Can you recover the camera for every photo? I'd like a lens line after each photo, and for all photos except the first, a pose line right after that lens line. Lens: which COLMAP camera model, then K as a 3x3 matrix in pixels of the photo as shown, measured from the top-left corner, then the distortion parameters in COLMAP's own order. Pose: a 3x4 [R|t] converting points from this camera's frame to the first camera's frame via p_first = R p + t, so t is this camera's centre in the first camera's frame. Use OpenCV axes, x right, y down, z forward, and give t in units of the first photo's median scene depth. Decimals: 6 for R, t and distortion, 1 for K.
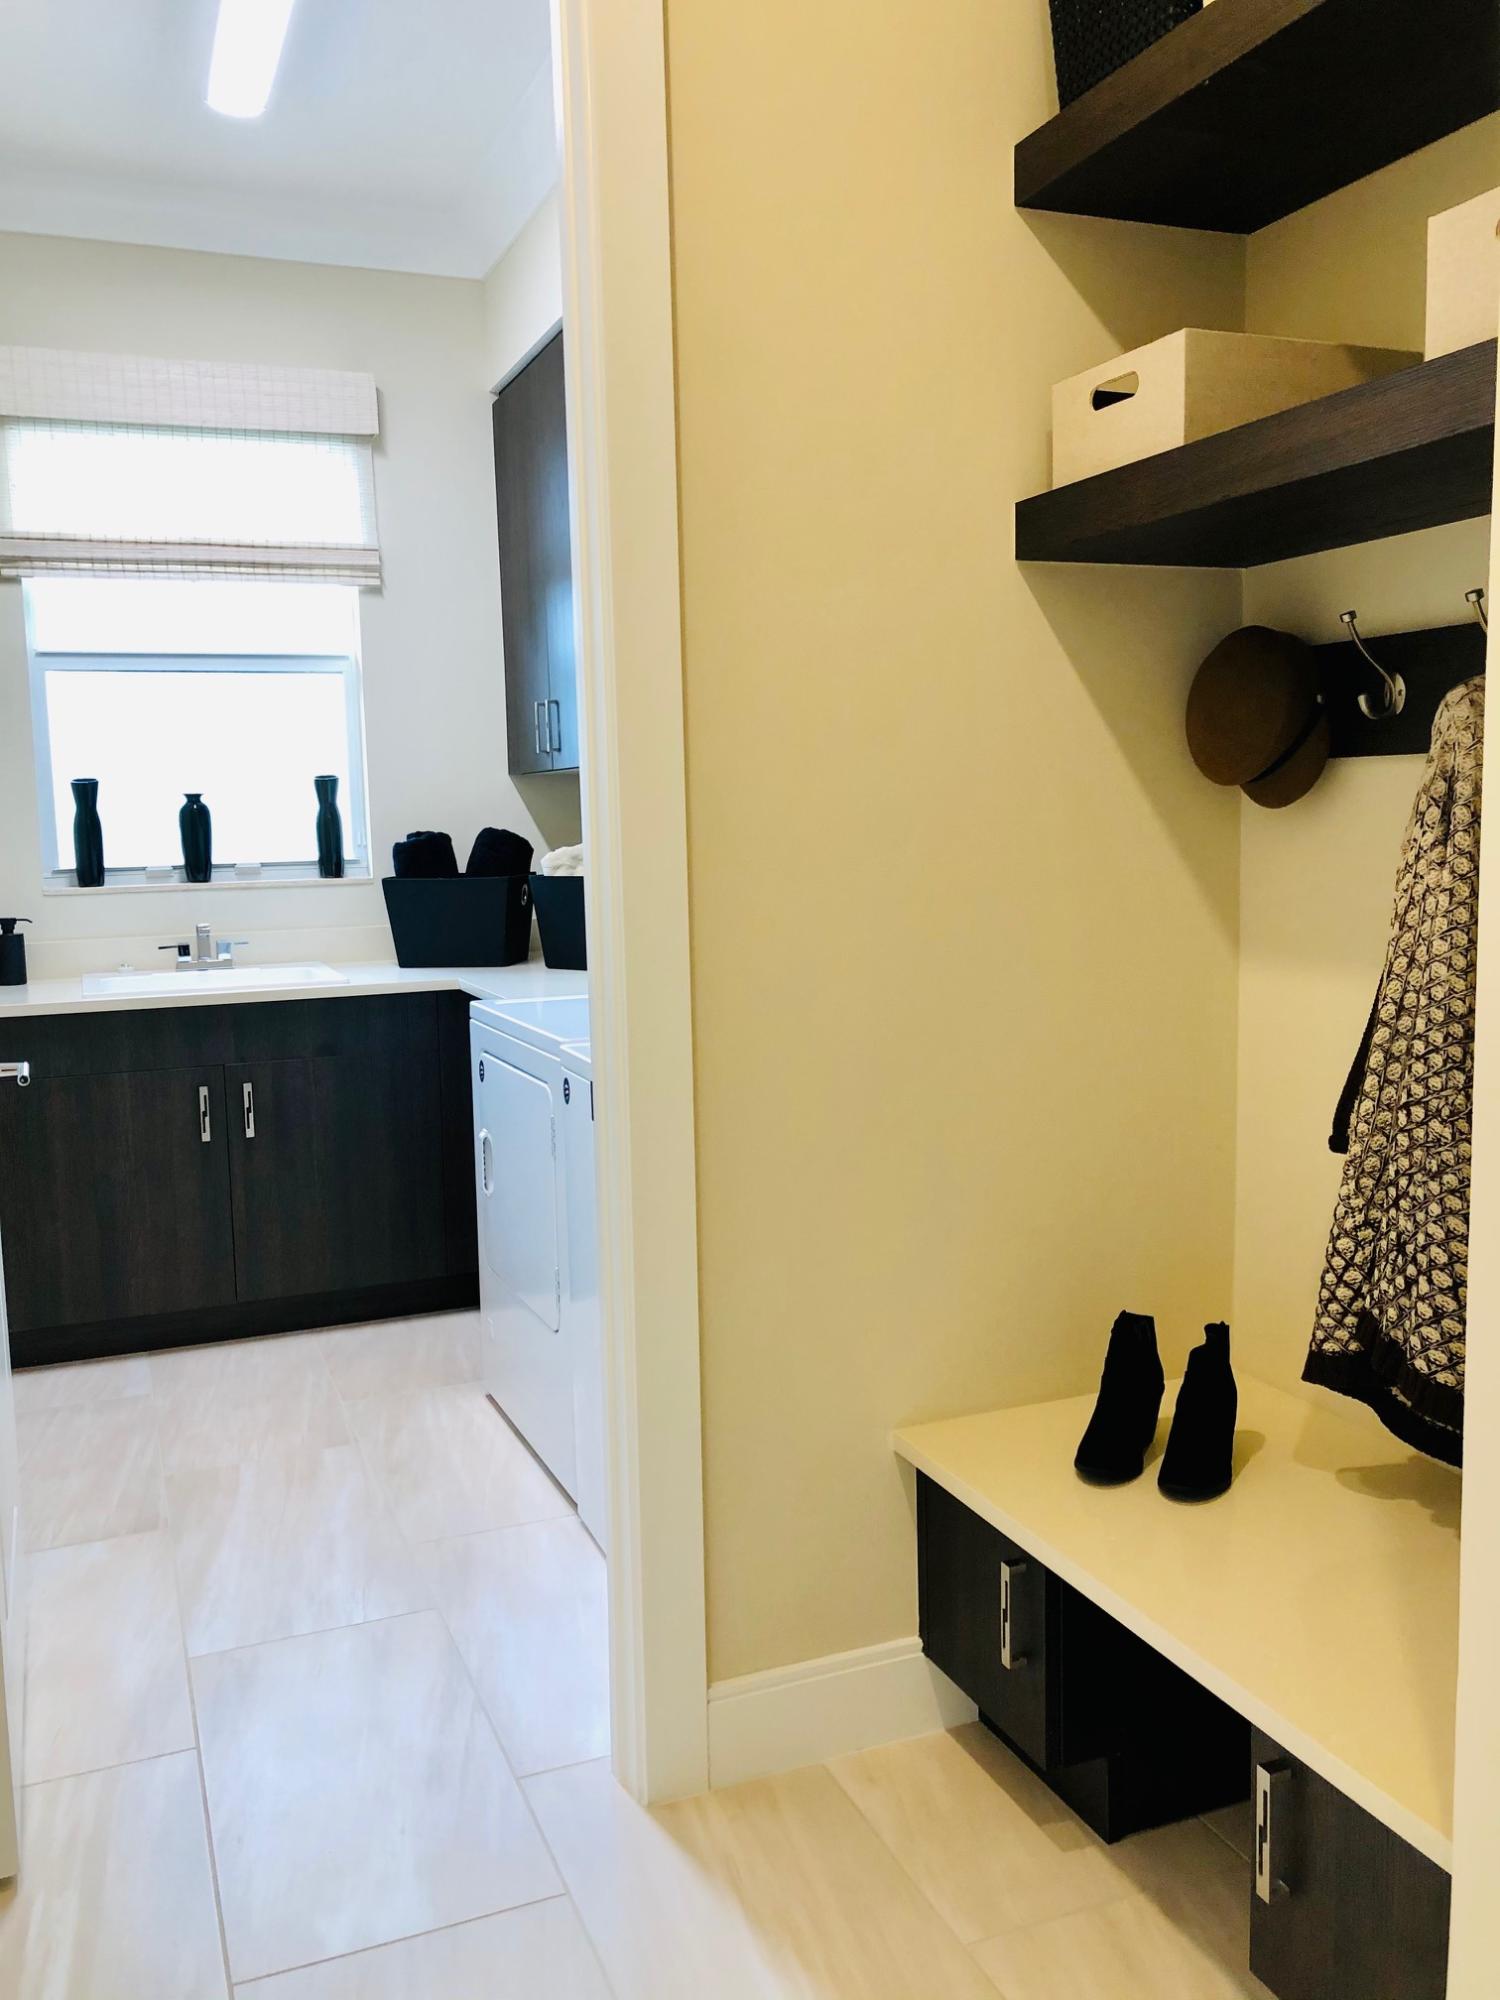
lens RADIAL K [[1641.0, 0, 731.3], [0, 1641.0, 999.0], [0, 0, 1]] dist [0.059365, -0.090226]
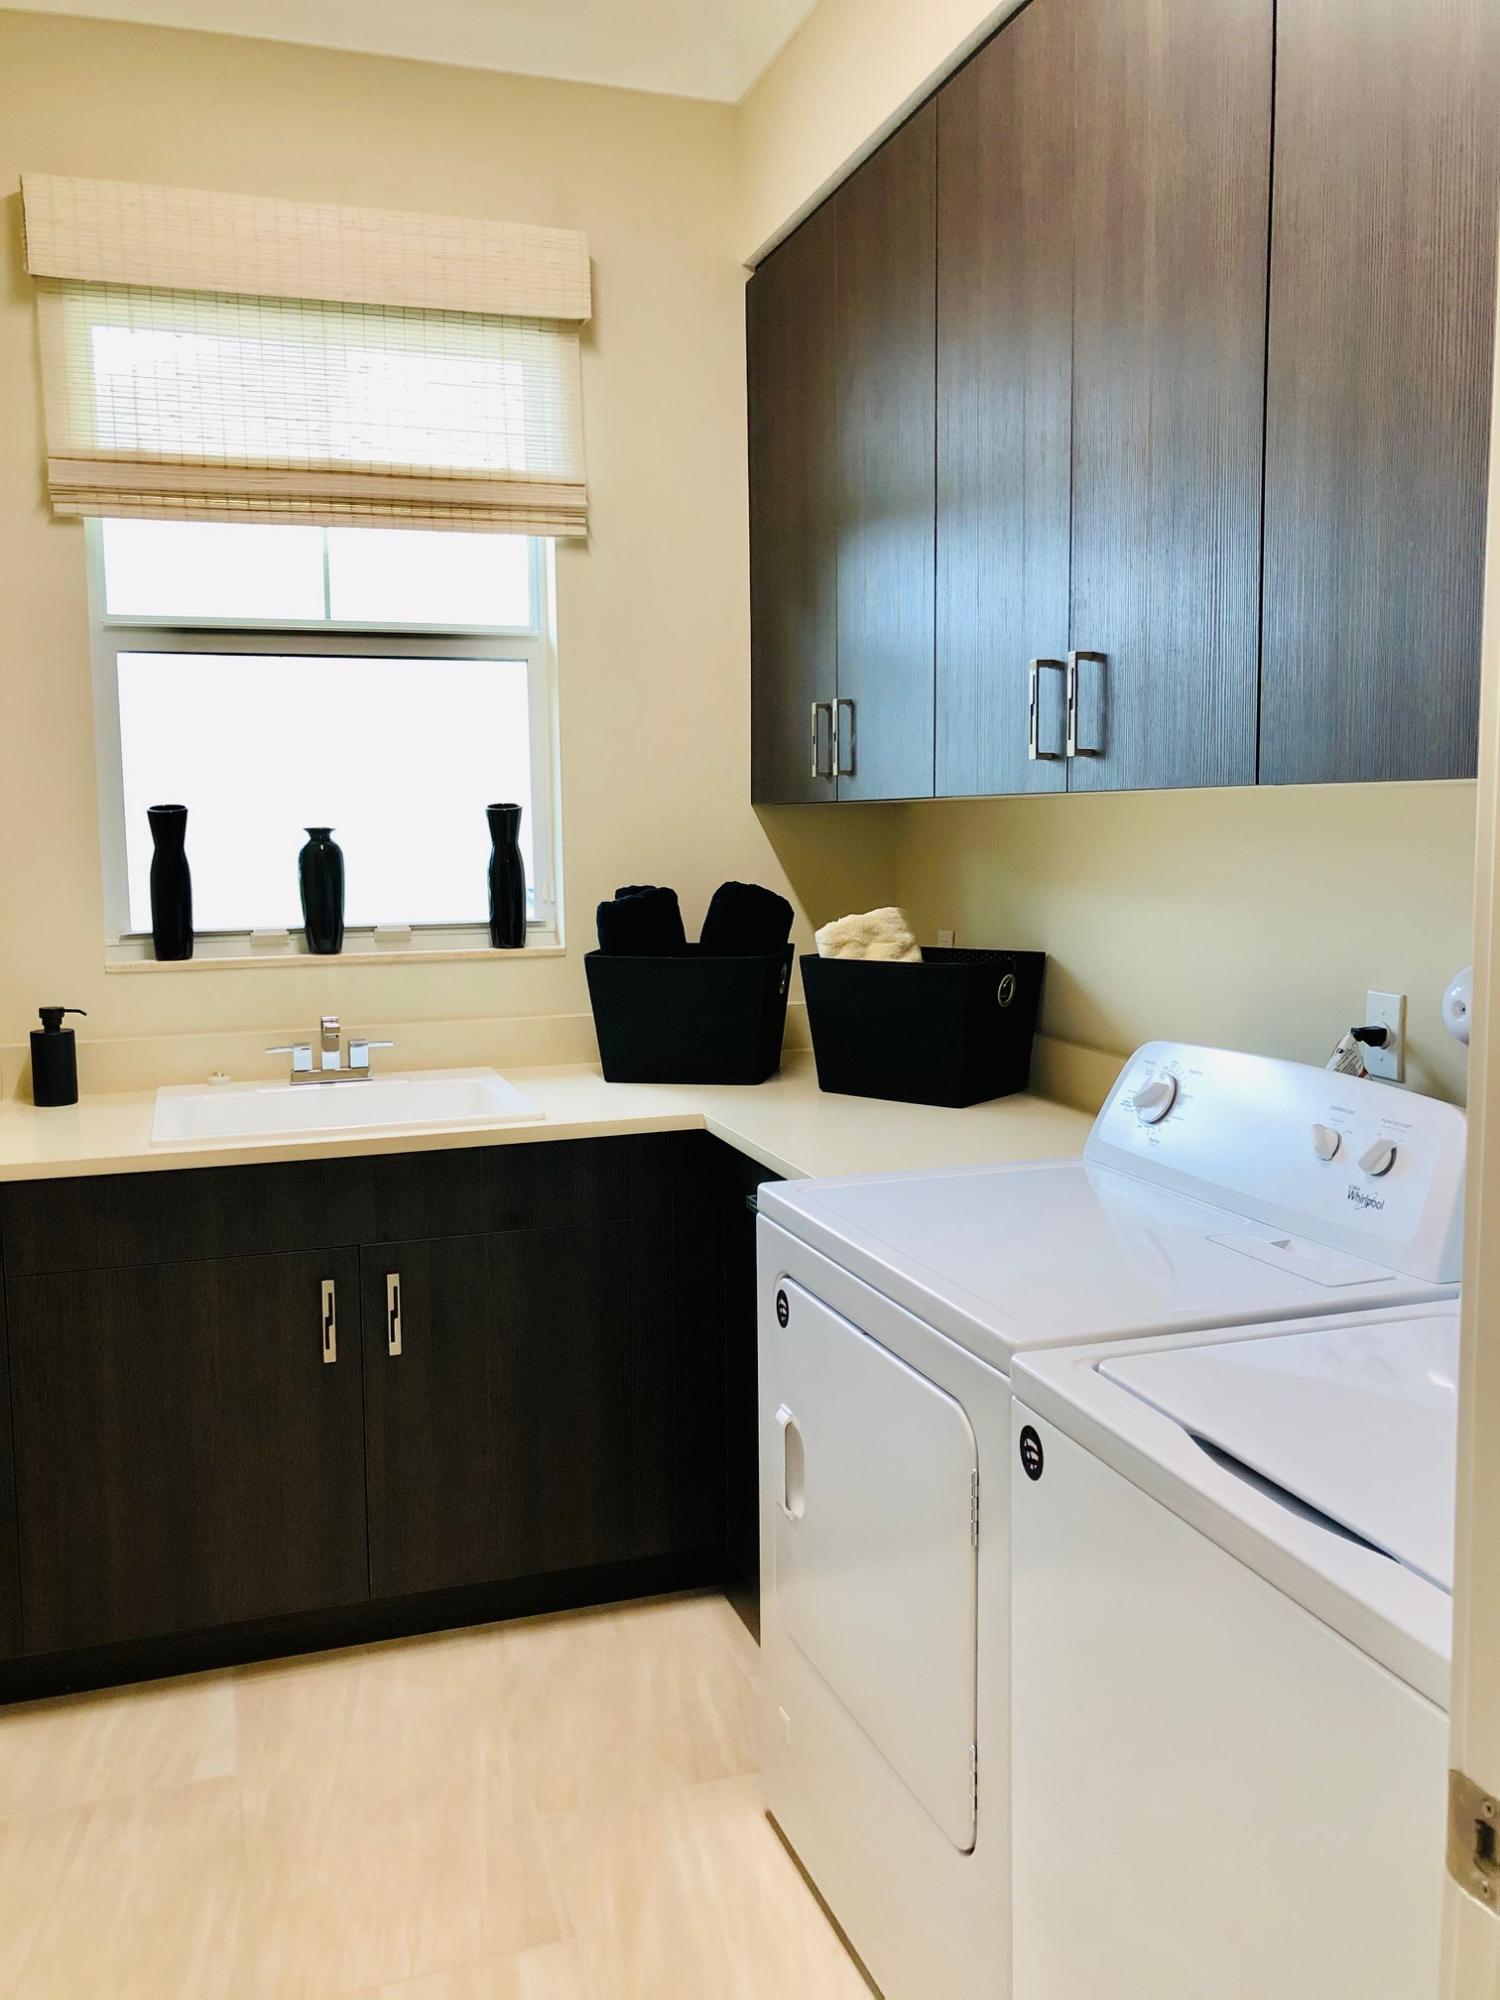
lens RADIAL K [[1641.0, 0, 760.1], [0, 1641.0, 1001.1], [0, 0, 1]] dist [0.059365, -0.090226]
pose [[0.998794, 0.019700, -0.044978, -0.106615], [-0.019843, 0.999799, -0.002721, -0.053313], [0.044916, 0.003610, 0.998984, 0.310238]]
